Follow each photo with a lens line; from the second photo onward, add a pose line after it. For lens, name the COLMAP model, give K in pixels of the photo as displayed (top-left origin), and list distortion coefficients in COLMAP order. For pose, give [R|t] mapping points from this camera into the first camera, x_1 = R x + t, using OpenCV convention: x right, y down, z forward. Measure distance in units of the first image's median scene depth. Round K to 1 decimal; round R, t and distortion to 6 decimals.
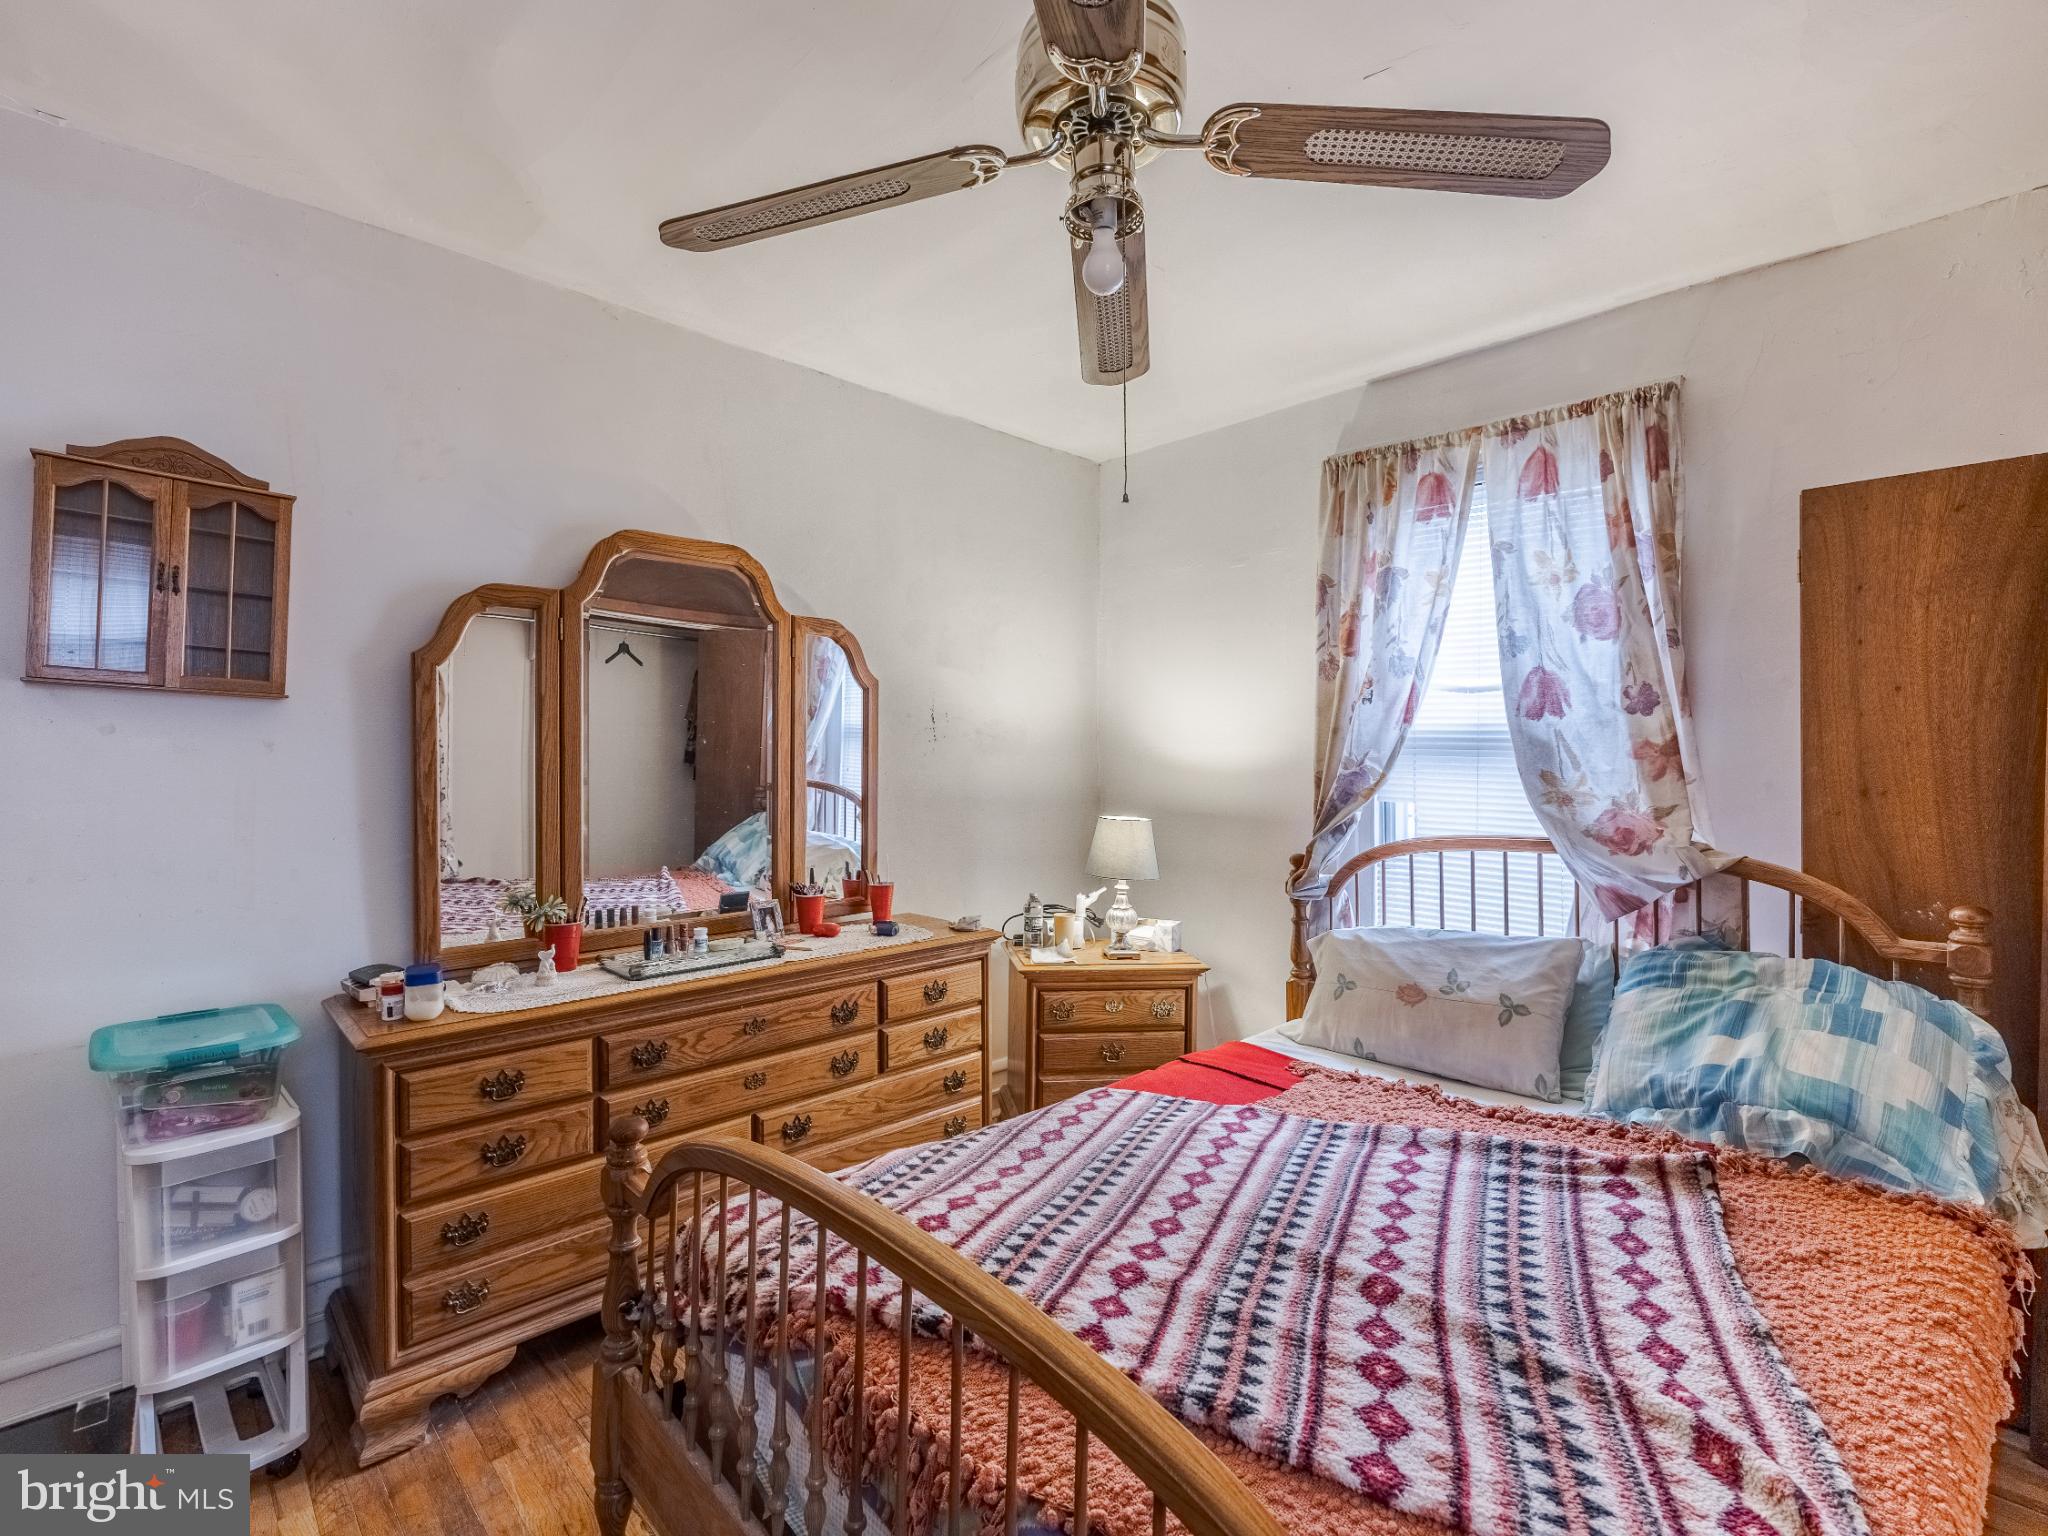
lens RADIAL K [[956.6, 0, 1019.6], [0, 956.6, 761.0], [0, 0, 1]] dist [-0.000620, 0.000081]
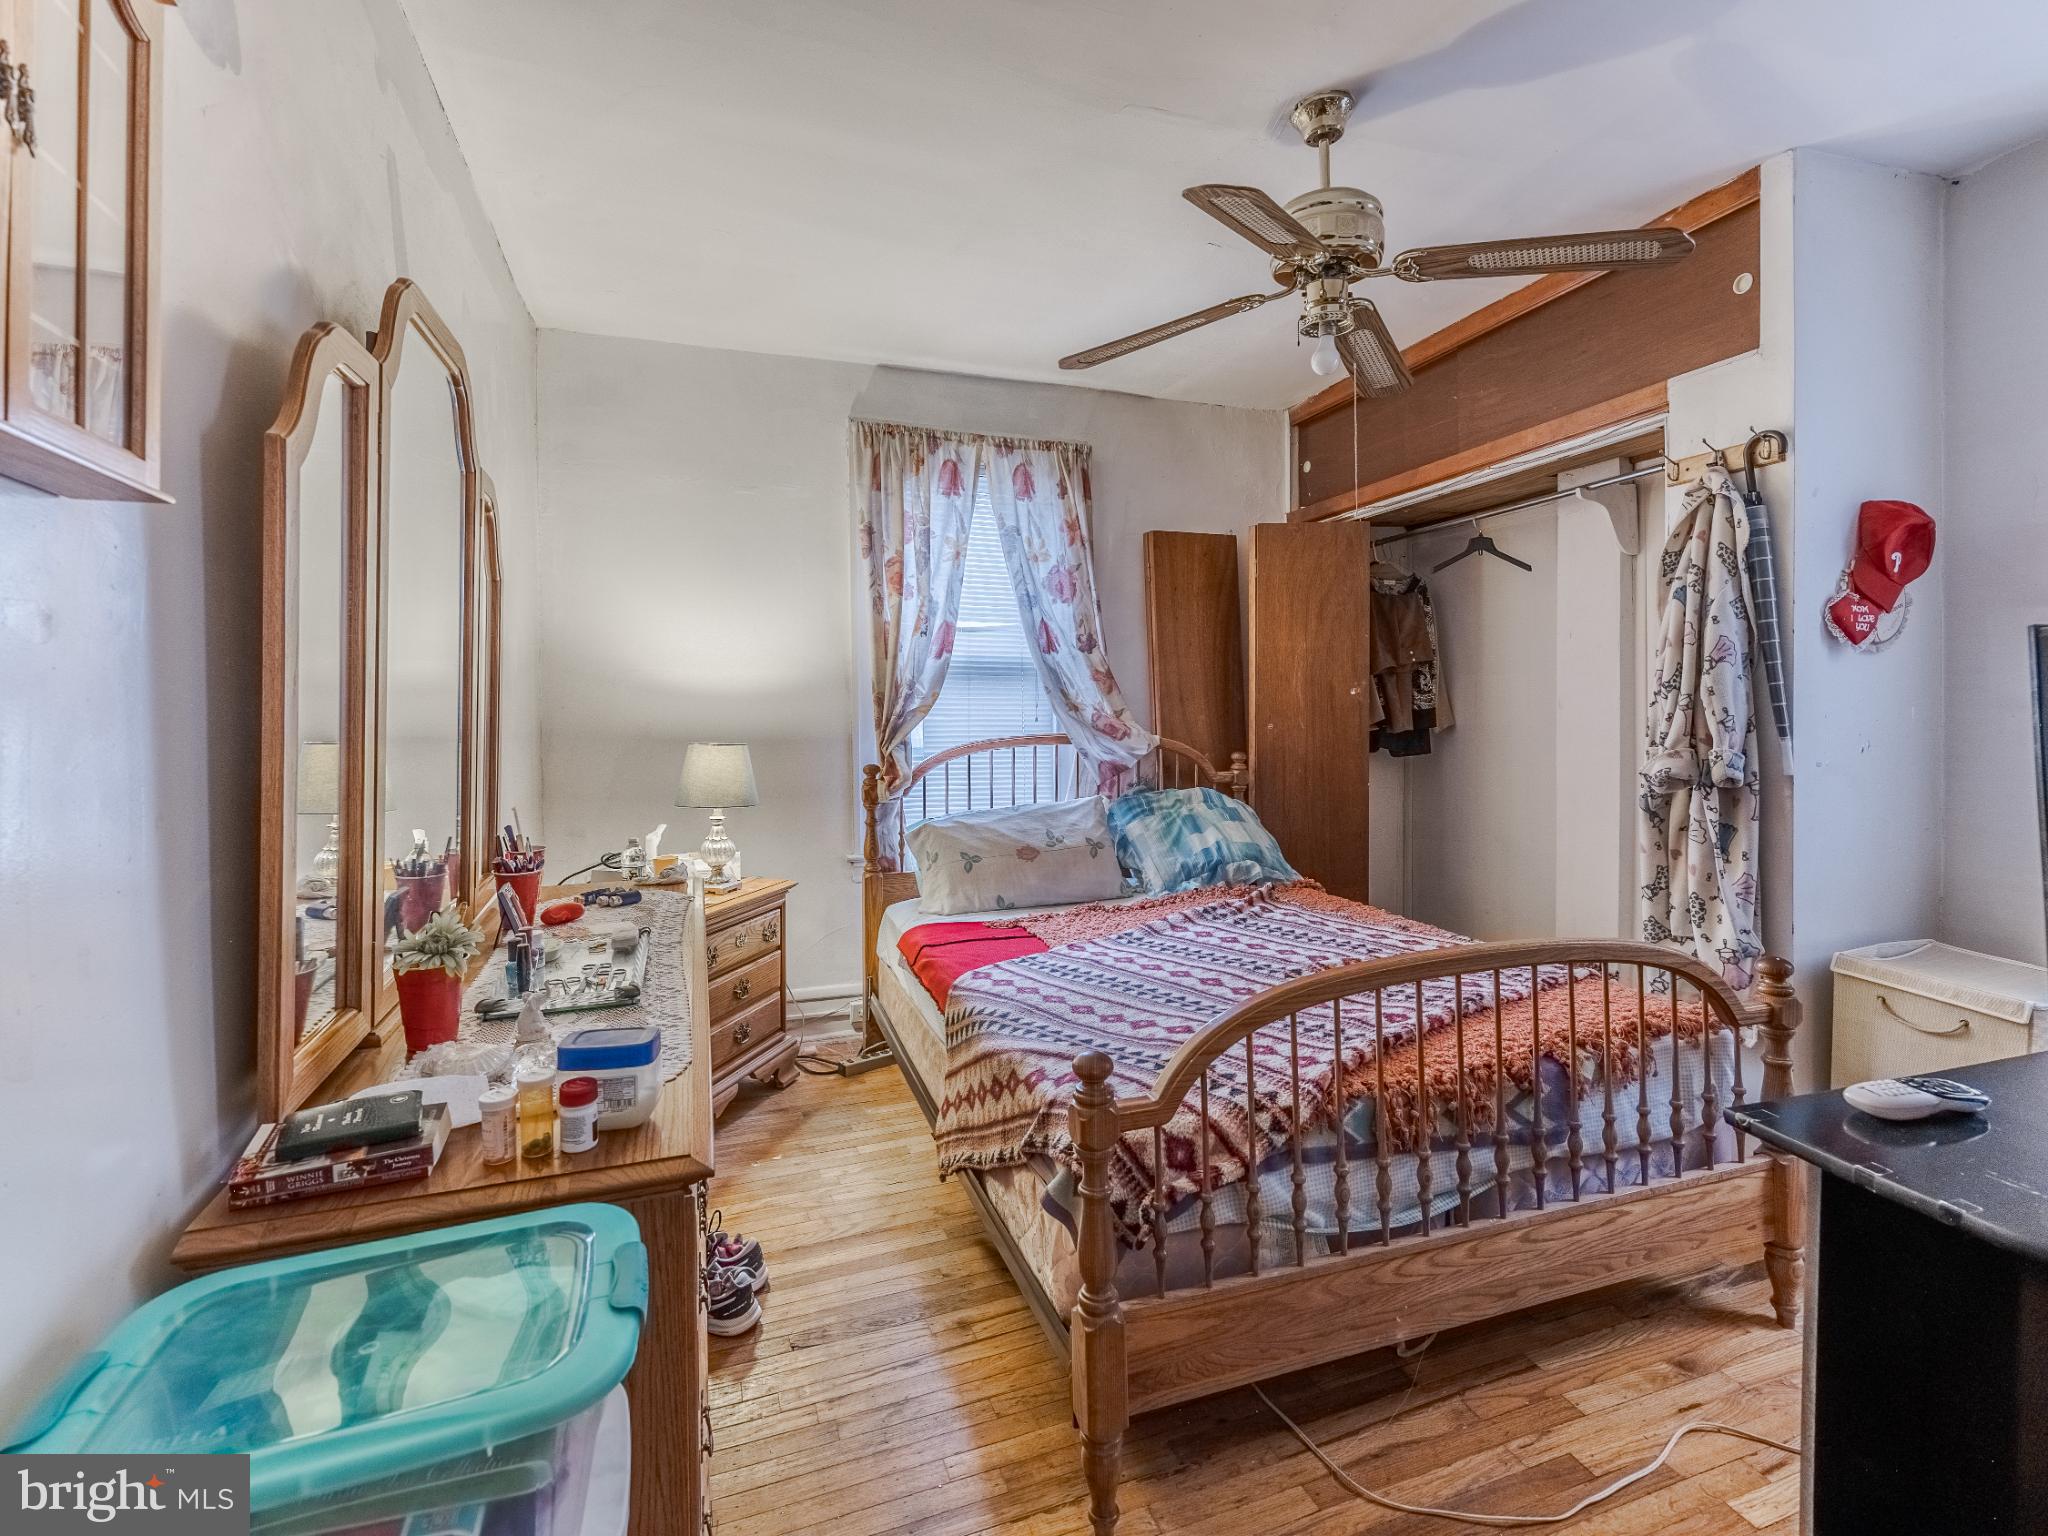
lens RADIAL K [[971.6, 0, 1032.4], [0, 971.6, 691.4], [0, 0, 1]] dist [-0.000275, 0.000016]
pose [[0.401301, -0.005905, 0.915927, -0.833639], [0.007241, 0.999968, 0.003274, 0.009157], [-0.915918, 0.005318, 0.401331, 0.428526]]
